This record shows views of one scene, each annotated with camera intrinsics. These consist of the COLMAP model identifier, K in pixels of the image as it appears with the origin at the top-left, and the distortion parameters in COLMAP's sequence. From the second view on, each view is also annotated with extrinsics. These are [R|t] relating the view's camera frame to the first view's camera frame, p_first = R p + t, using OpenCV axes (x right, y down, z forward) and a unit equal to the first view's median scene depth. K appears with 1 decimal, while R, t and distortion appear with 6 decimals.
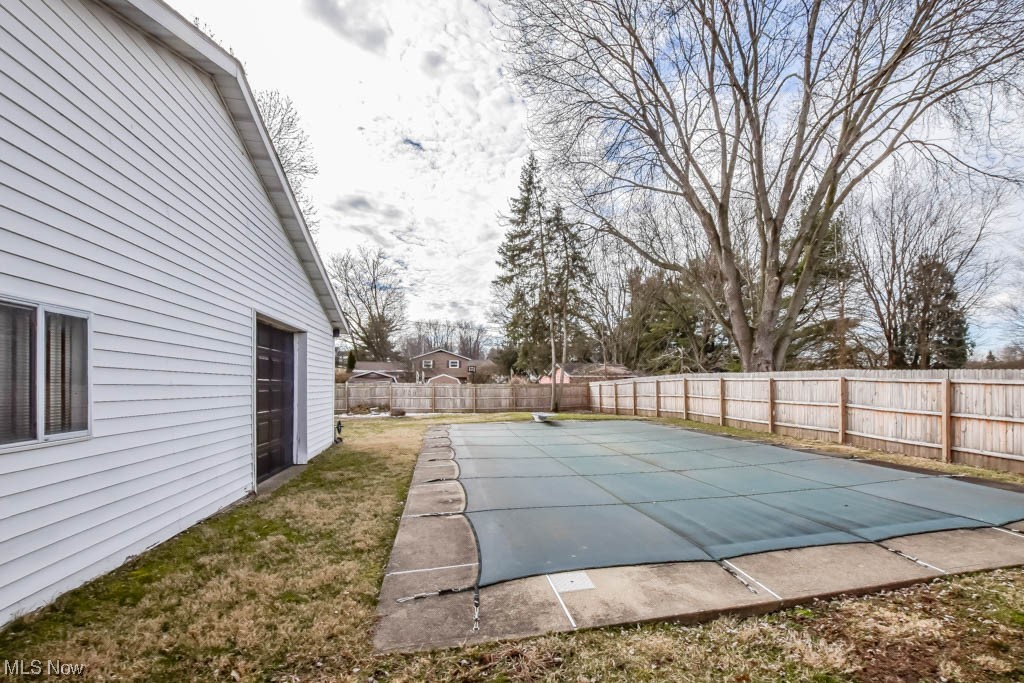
lens RADIAL K [[464.5, 0, 542.8], [0, 464.5, 379.5], [0, 0, 1]] dist [-0.041494, 0.000364]
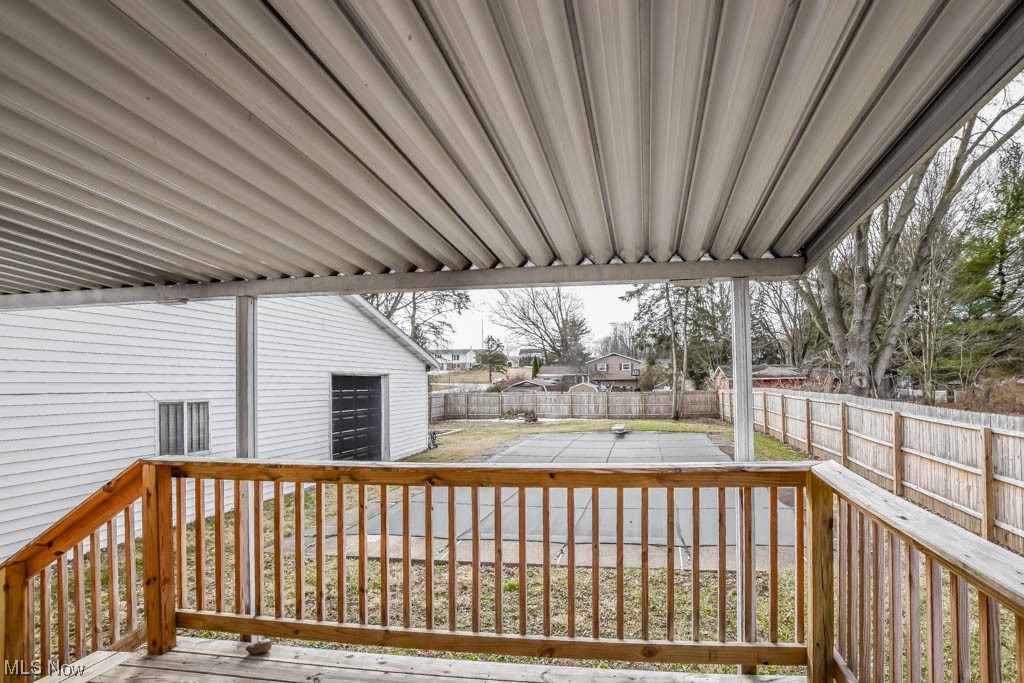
lens RADIAL K [[475.5, 0, 570.5], [0, 475.5, 359.3], [0, 0, 1]] dist [-0.017391, 0.000087]
pose [[0.932498, -0.029142, -0.359999, 0.417138], [0.016184, 0.999110, -0.038956, -0.059642], [0.360813, 0.030501, 0.932139, -0.155189]]
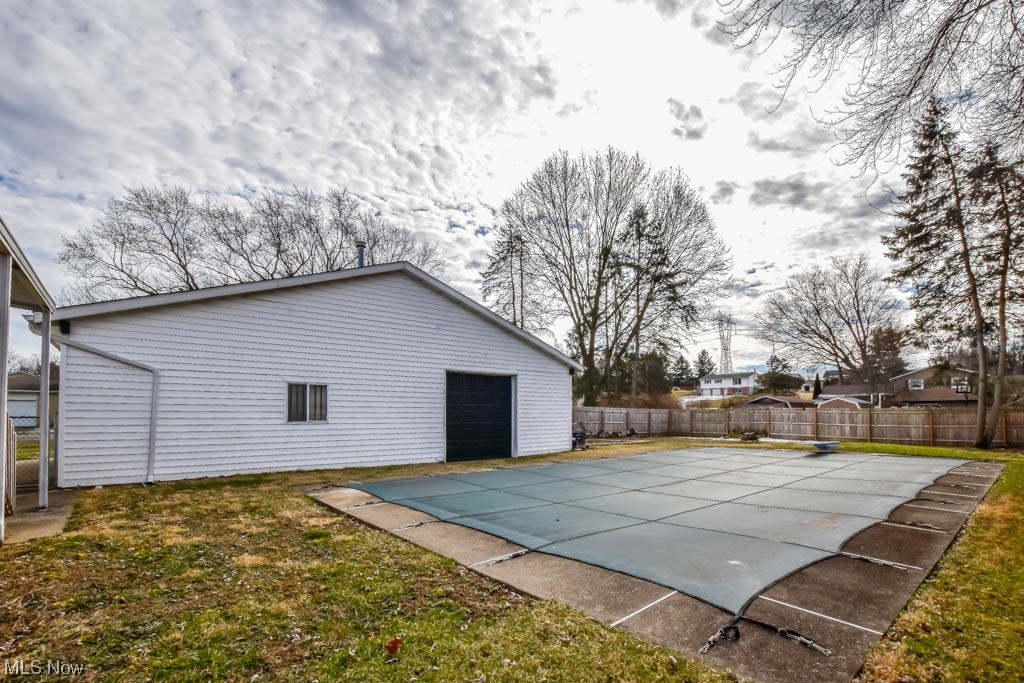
lens RADIAL K [[456.6, 0, 514.3], [0, 456.6, 391.3], [0, 0, 1]] dist [-0.016151, 0.000086]
pose [[0.467896, -0.039567, -0.882897, 0.632946], [0.010075, 0.999171, -0.039439, 0.012000], [0.883726, 0.009558, 0.467907, 0.176089]]
